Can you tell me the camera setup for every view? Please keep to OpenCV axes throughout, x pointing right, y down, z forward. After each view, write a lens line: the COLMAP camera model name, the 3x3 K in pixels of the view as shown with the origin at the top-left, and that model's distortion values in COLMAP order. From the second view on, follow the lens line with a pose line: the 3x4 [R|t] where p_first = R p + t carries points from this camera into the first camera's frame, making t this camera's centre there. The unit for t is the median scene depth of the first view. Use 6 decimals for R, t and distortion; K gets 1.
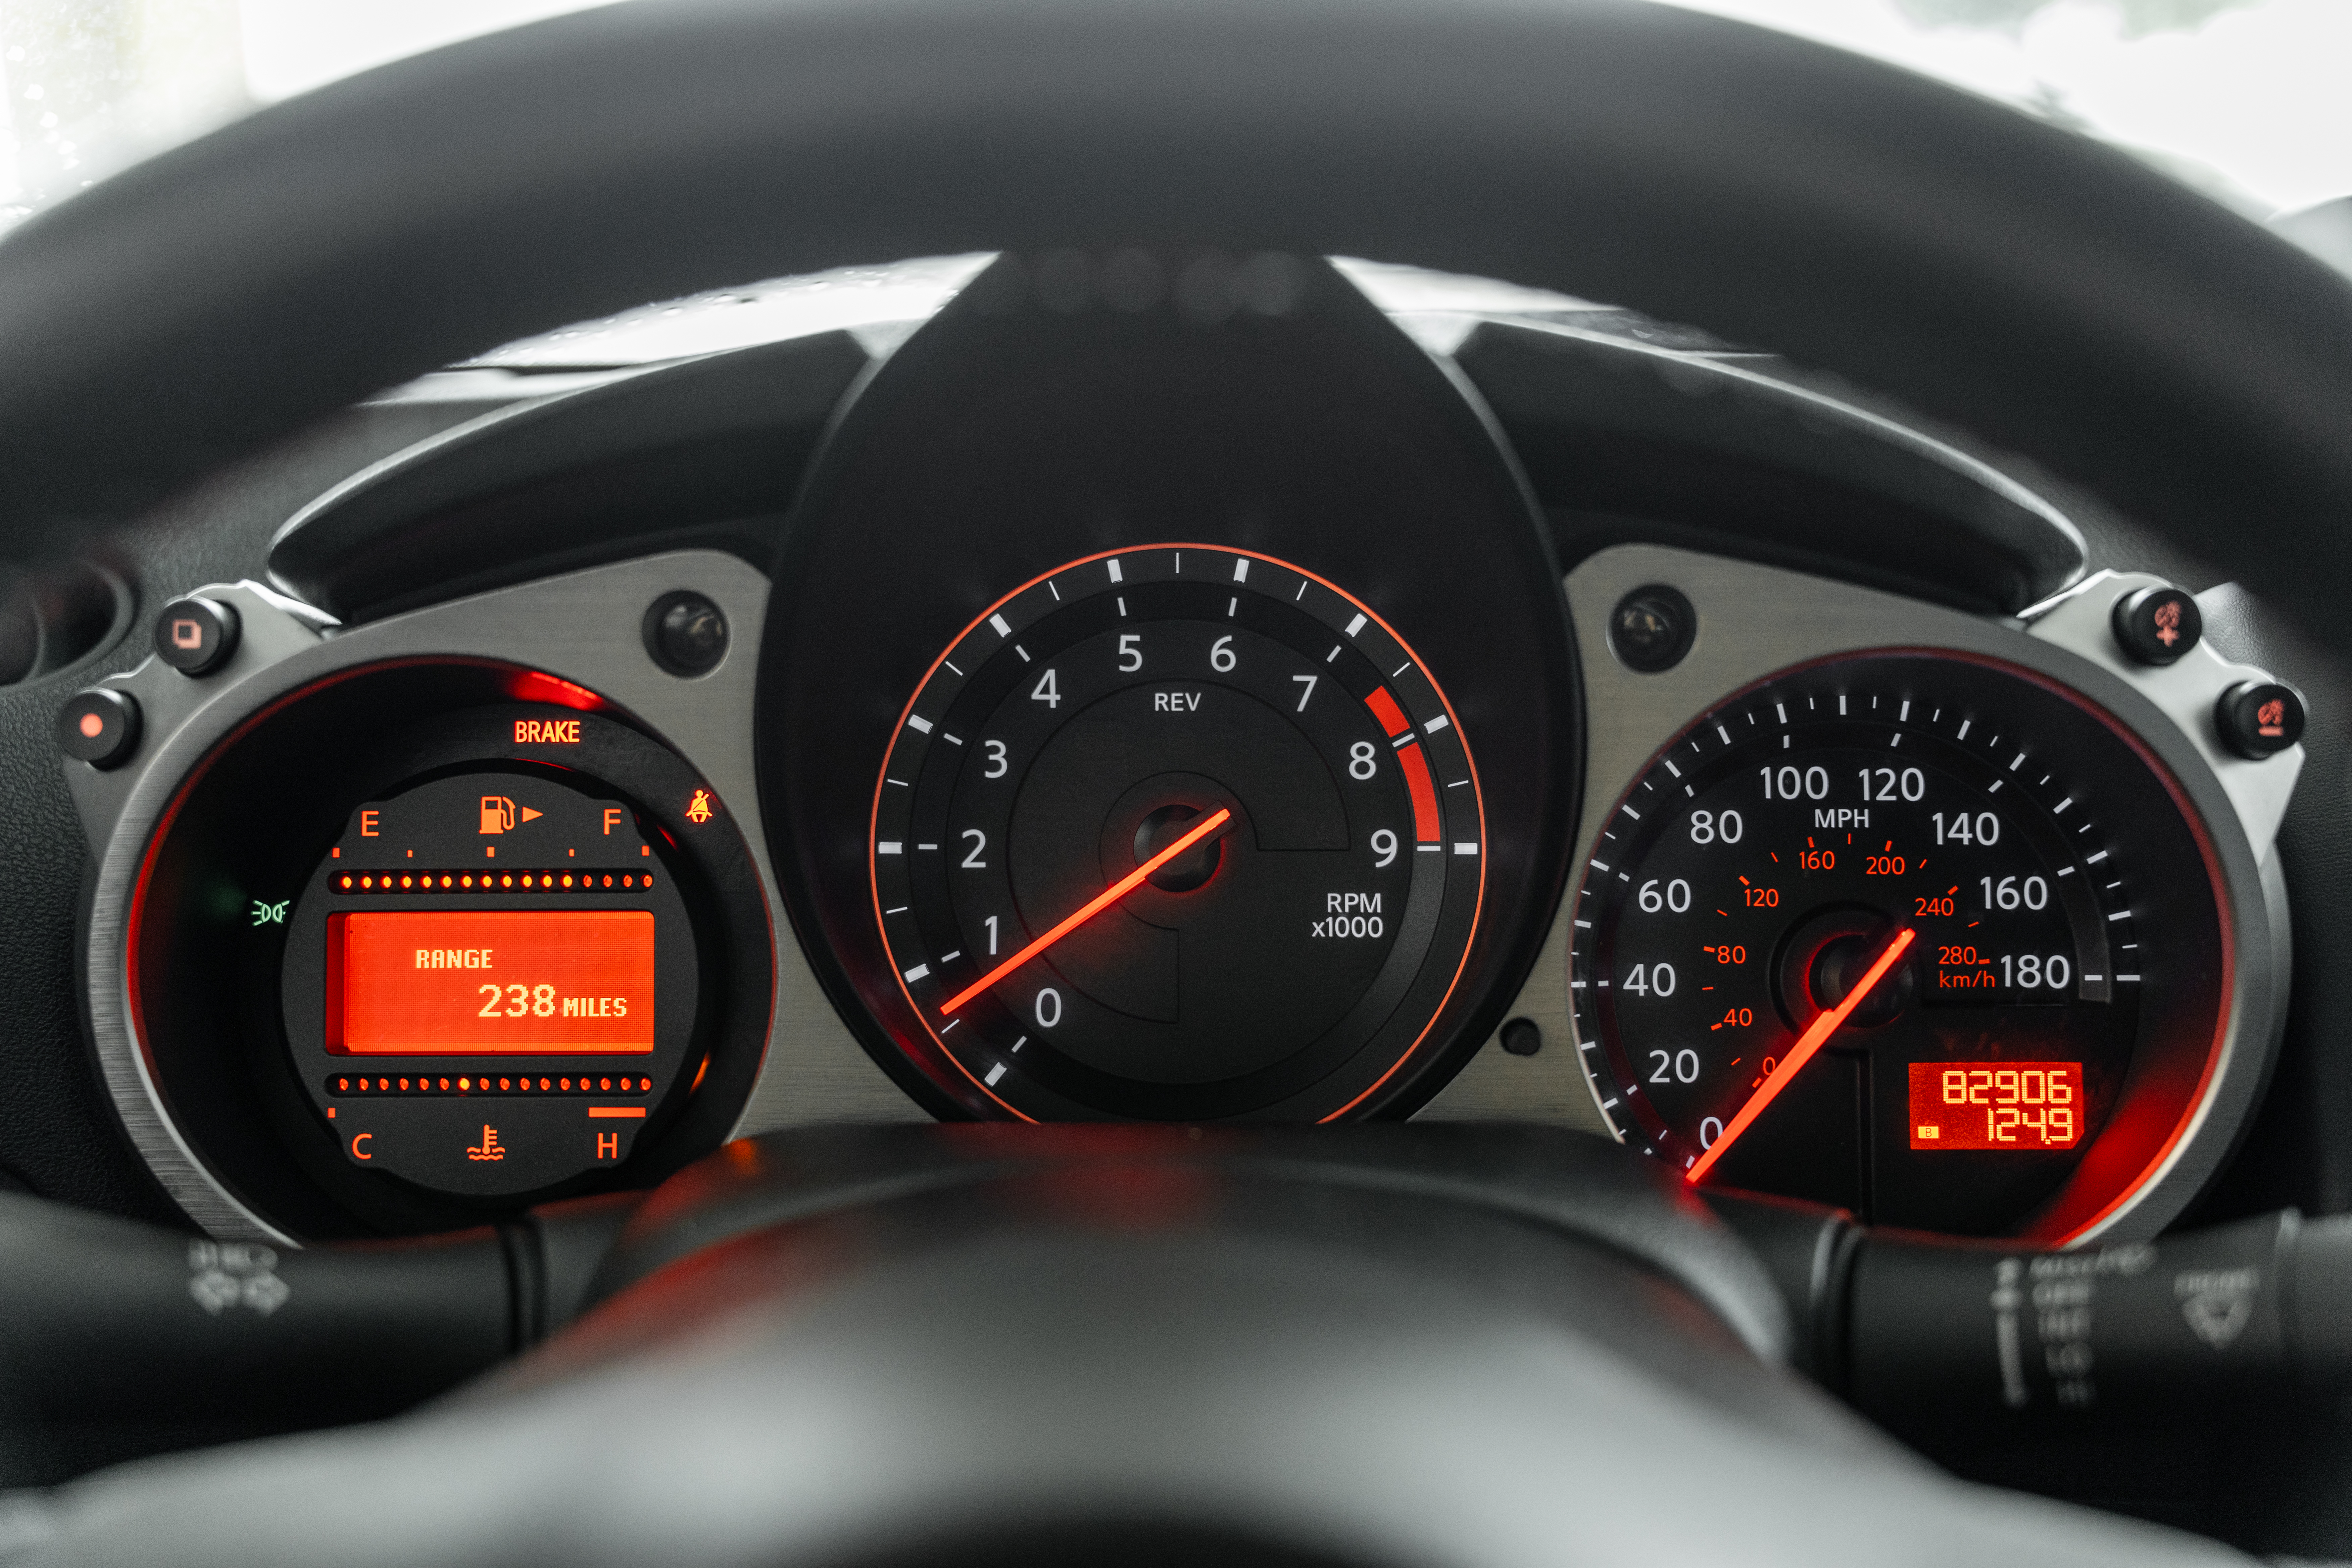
lens RADIAL K [[2254.5, 0, 1180.9], [0, 2254.5, 776.2], [0, 0, 1]] dist [-0.009751, 0.000000]
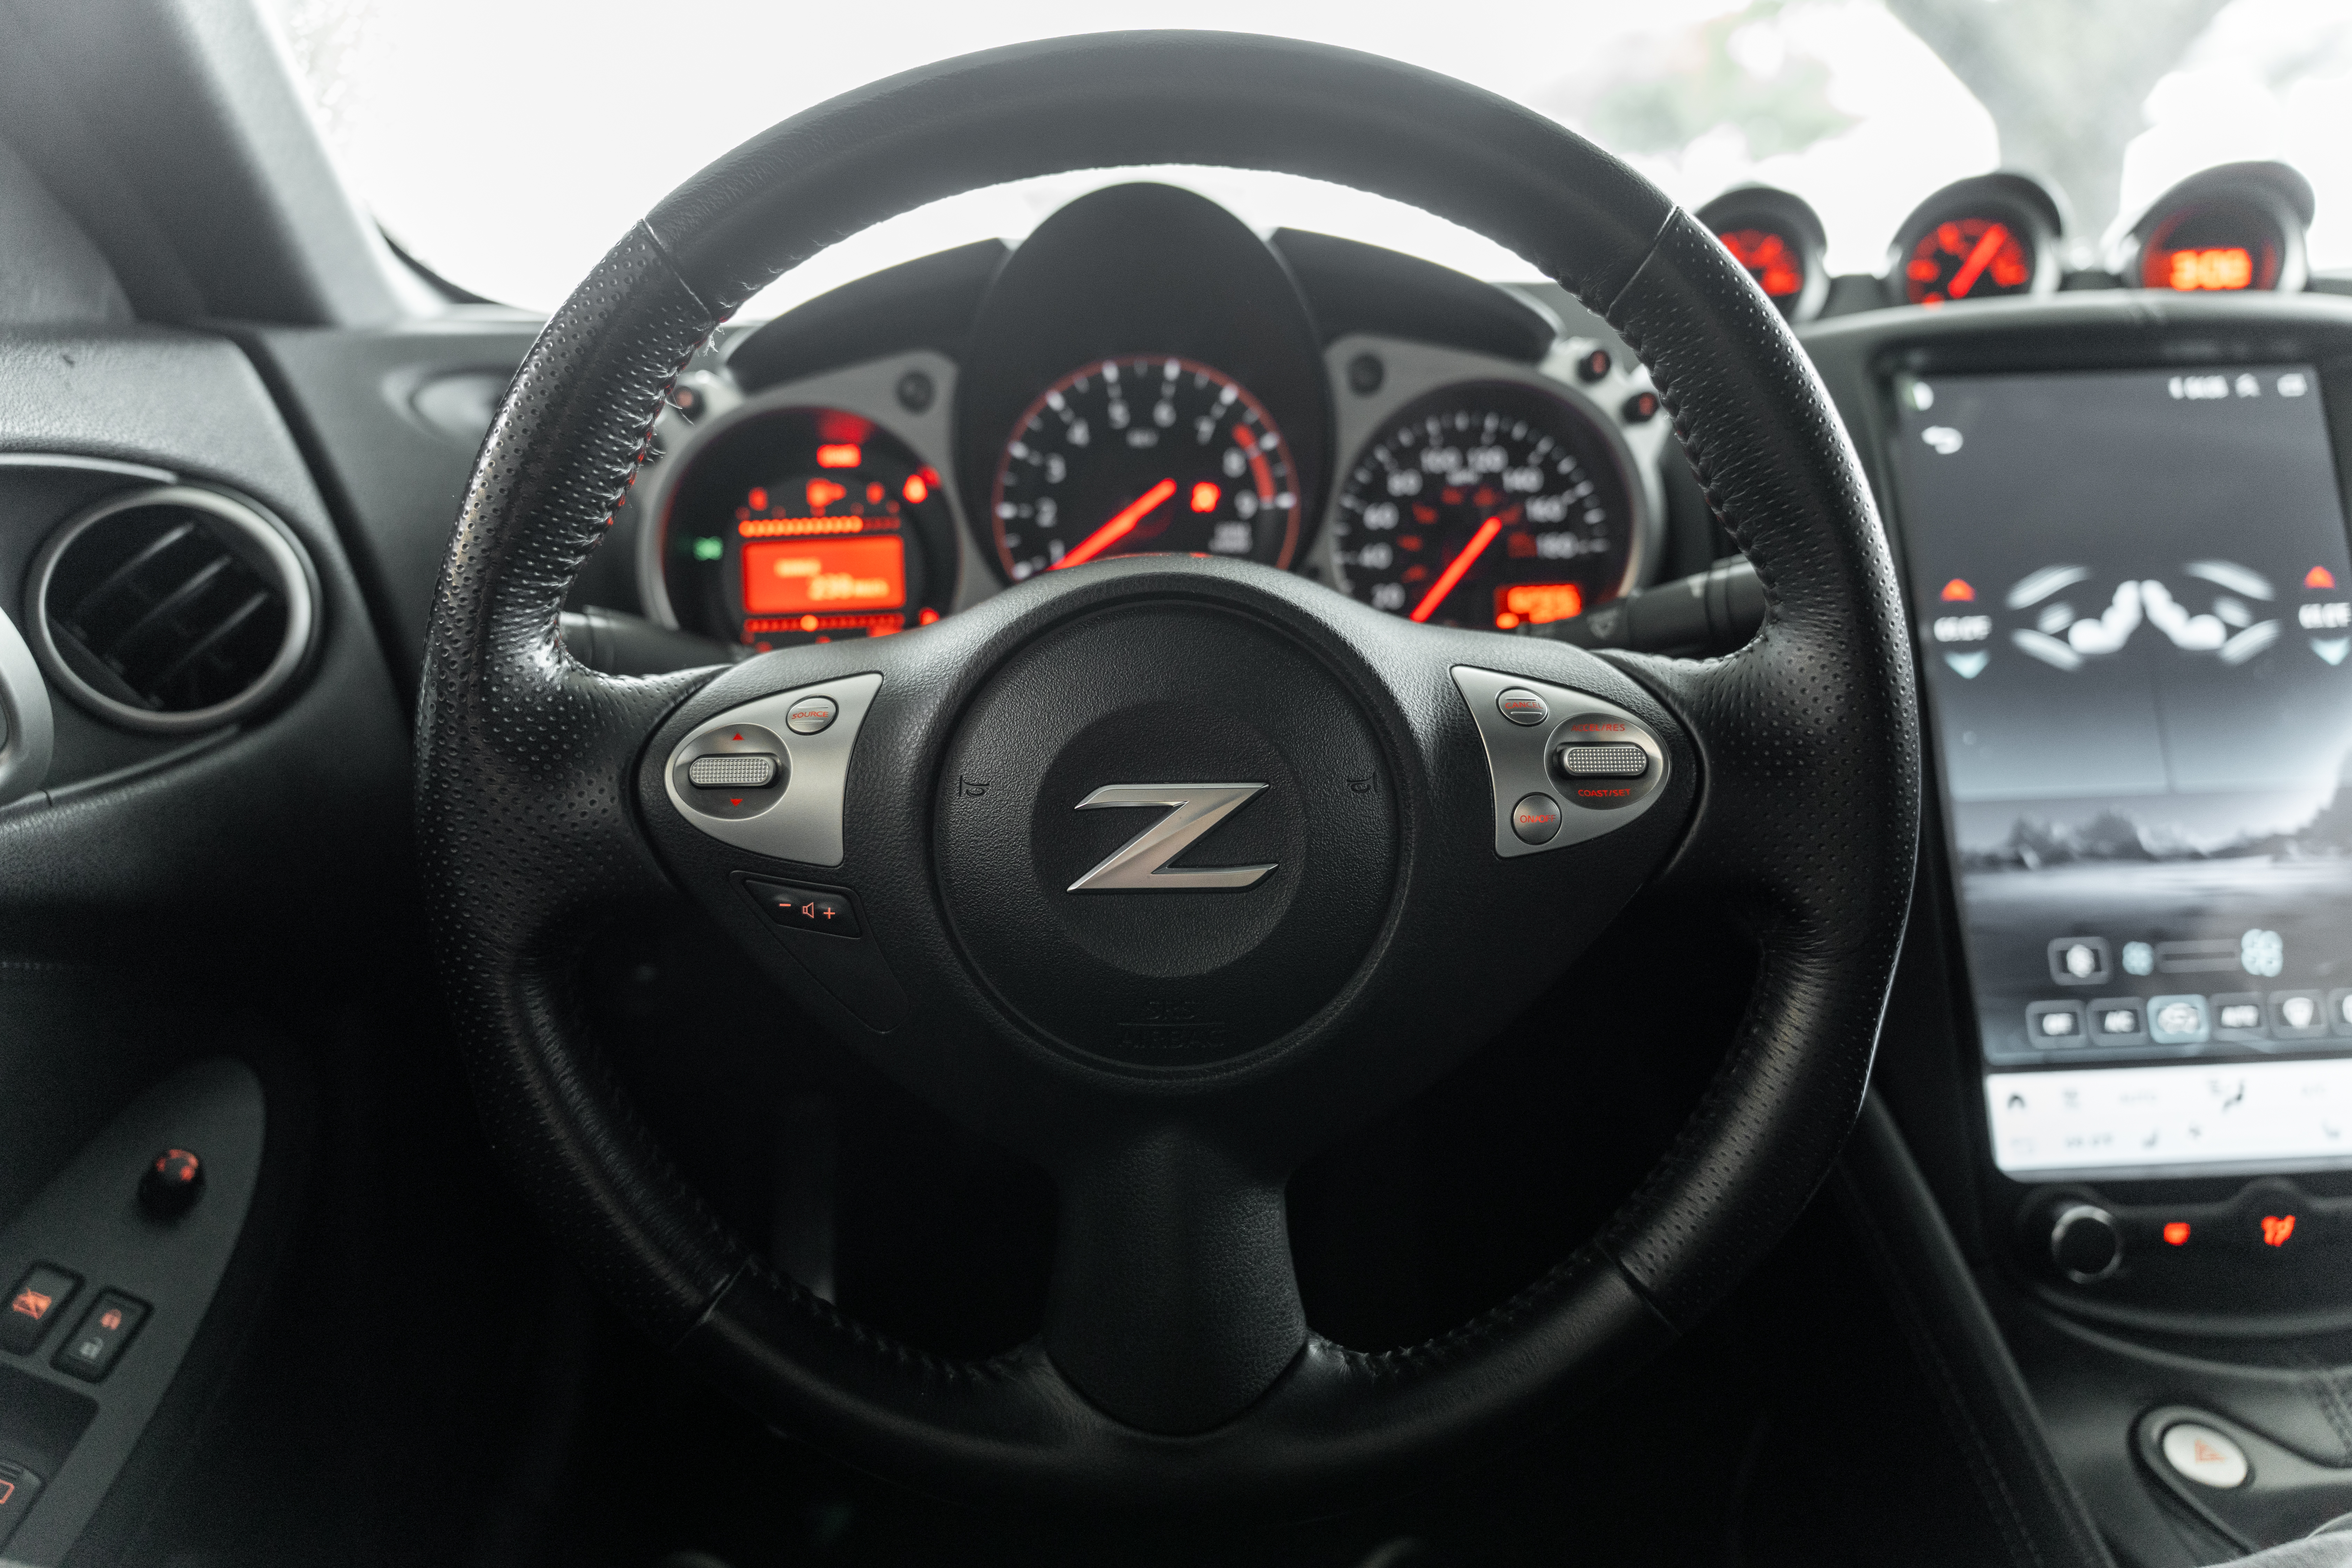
lens RADIAL K [[1655.2, 0, 1158.6], [0, 1655.2, 773.7], [0, 0, 1]] dist [0.001836, -0.009291]
pose [[0.998461, -0.039412, 0.039015, -0.060824], [0.037978, 0.998599, 0.036843, 0.227722], [-0.040412, -0.035305, 0.998559, -0.538995]]
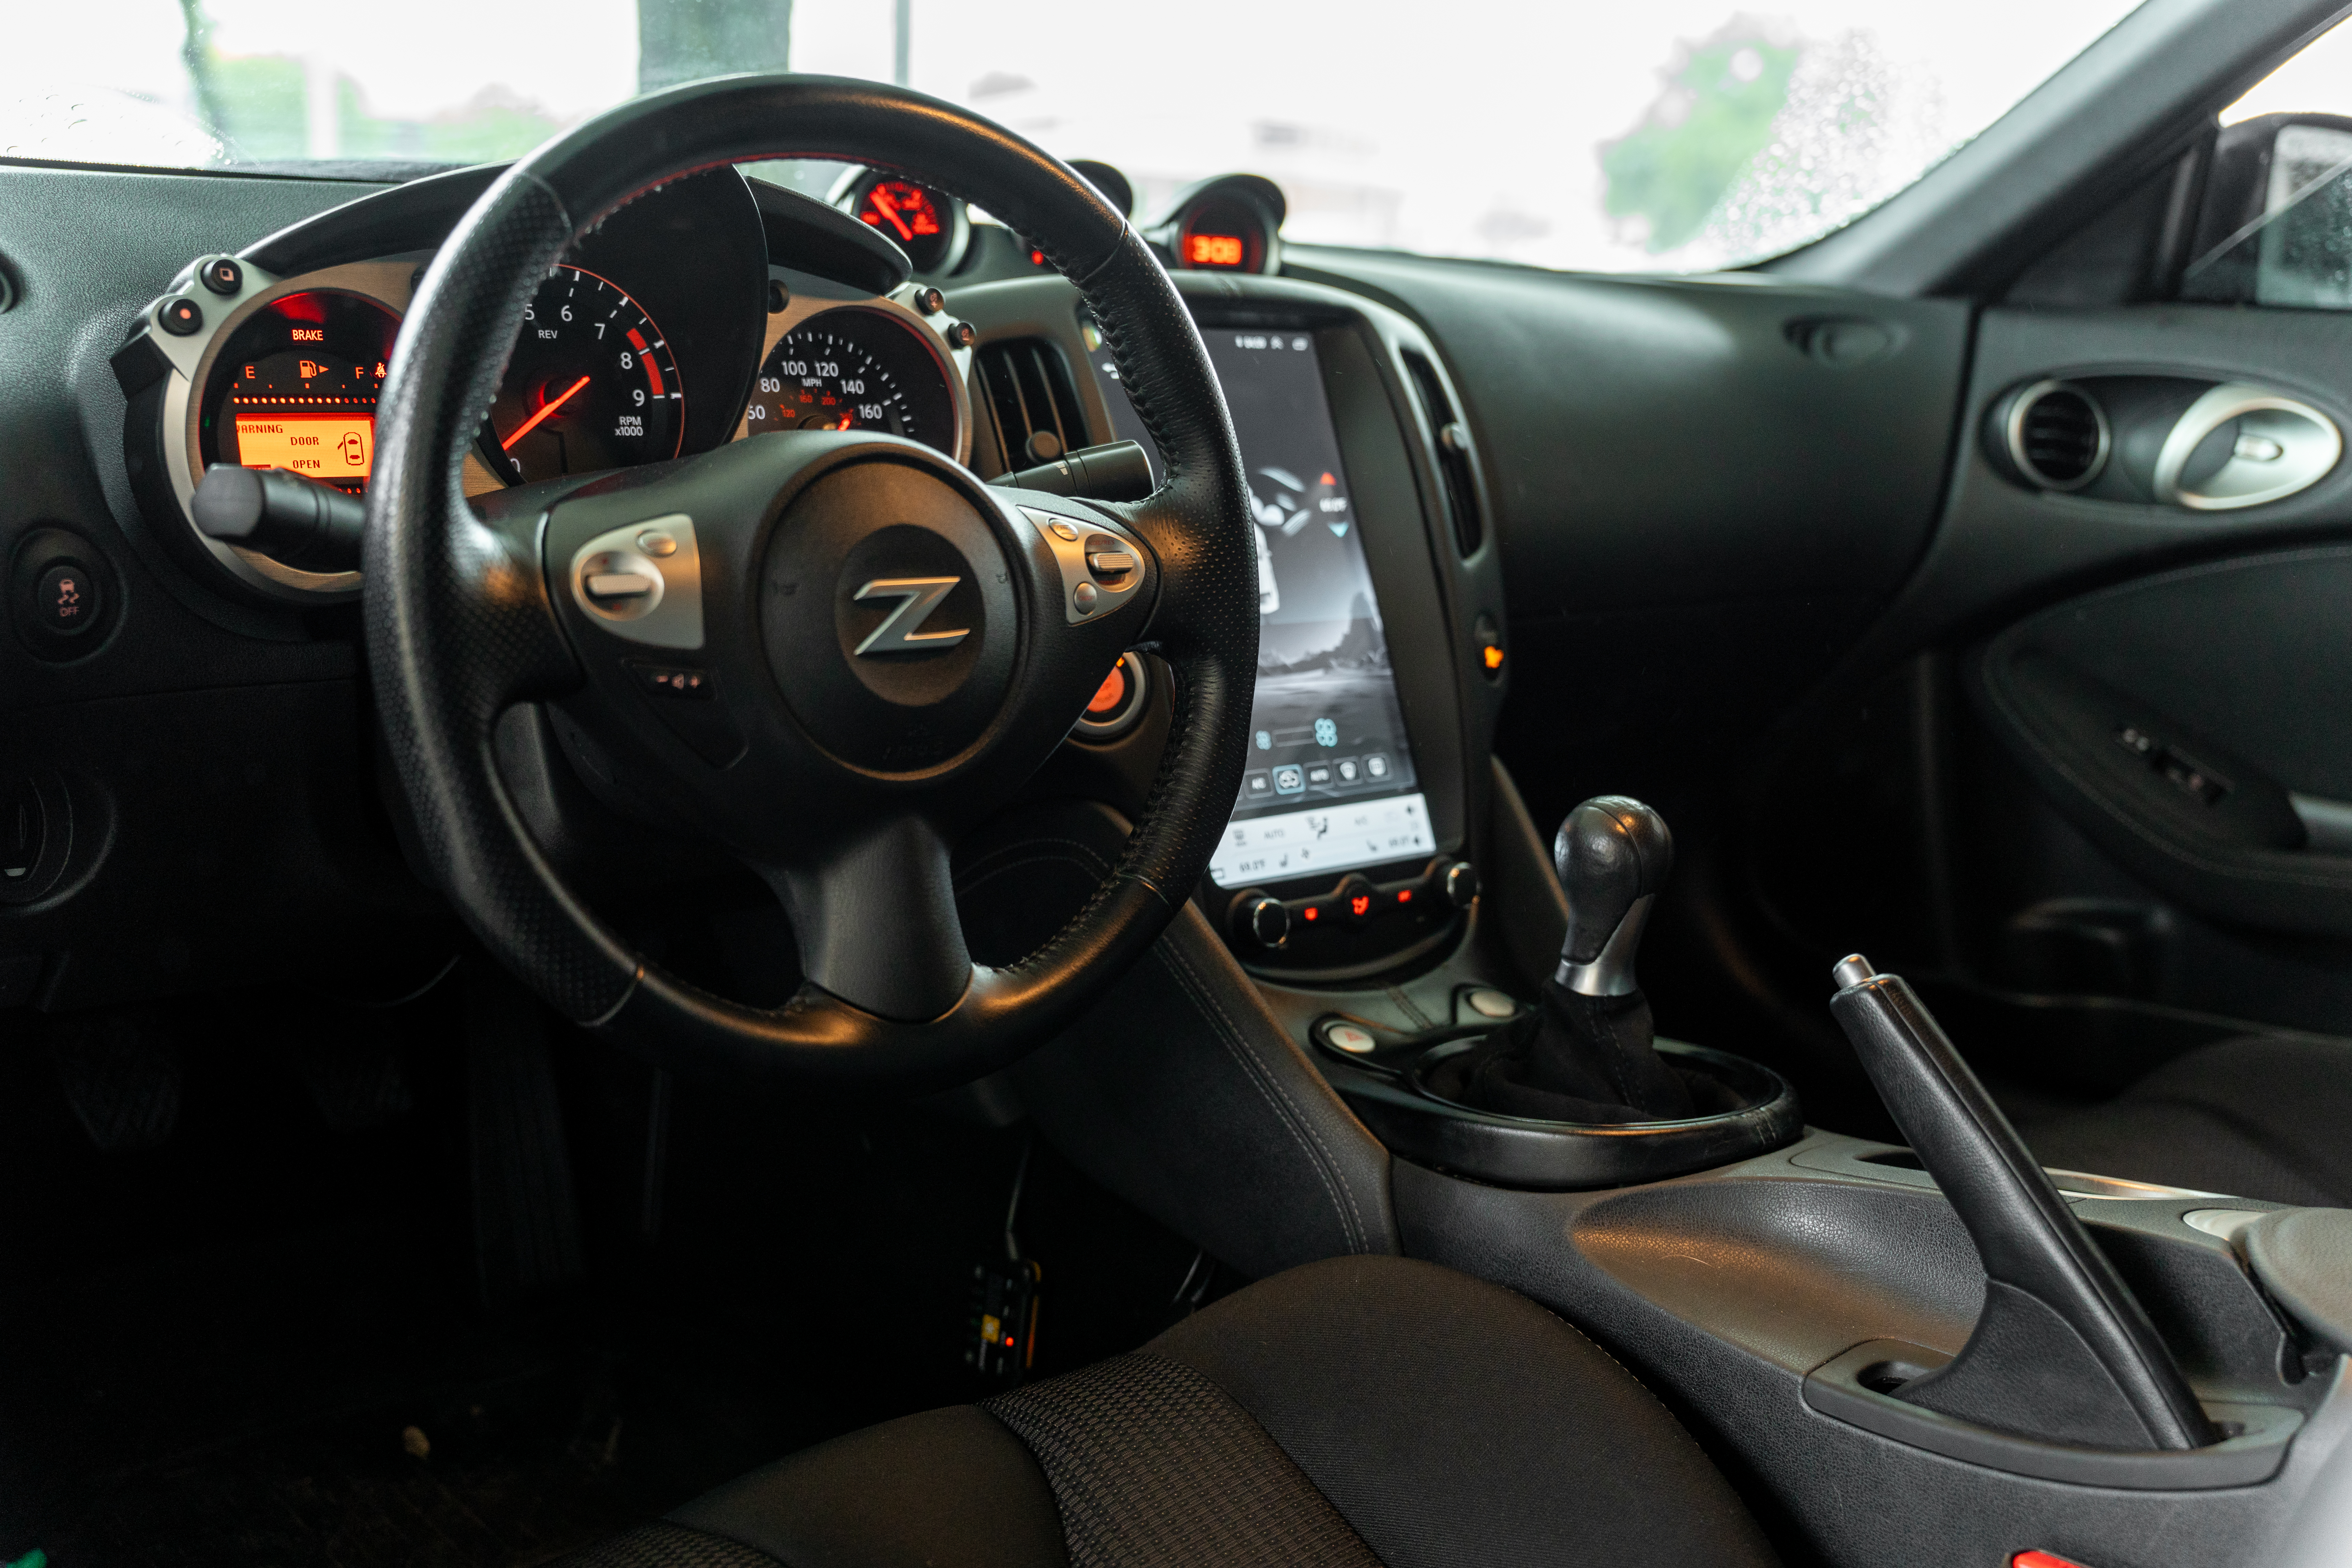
lens RADIAL K [[2348.5, 0, 1171.6], [0, 2348.5, 791.2], [0, 0, 1]] dist [-0.005021, 0.000000]
pose [[0.739592, -0.101941, 0.665291, -1.229715], [0.073509, 0.994785, 0.070710, 0.323385], [-0.669030, -0.003391, 0.743228, -1.261257]]
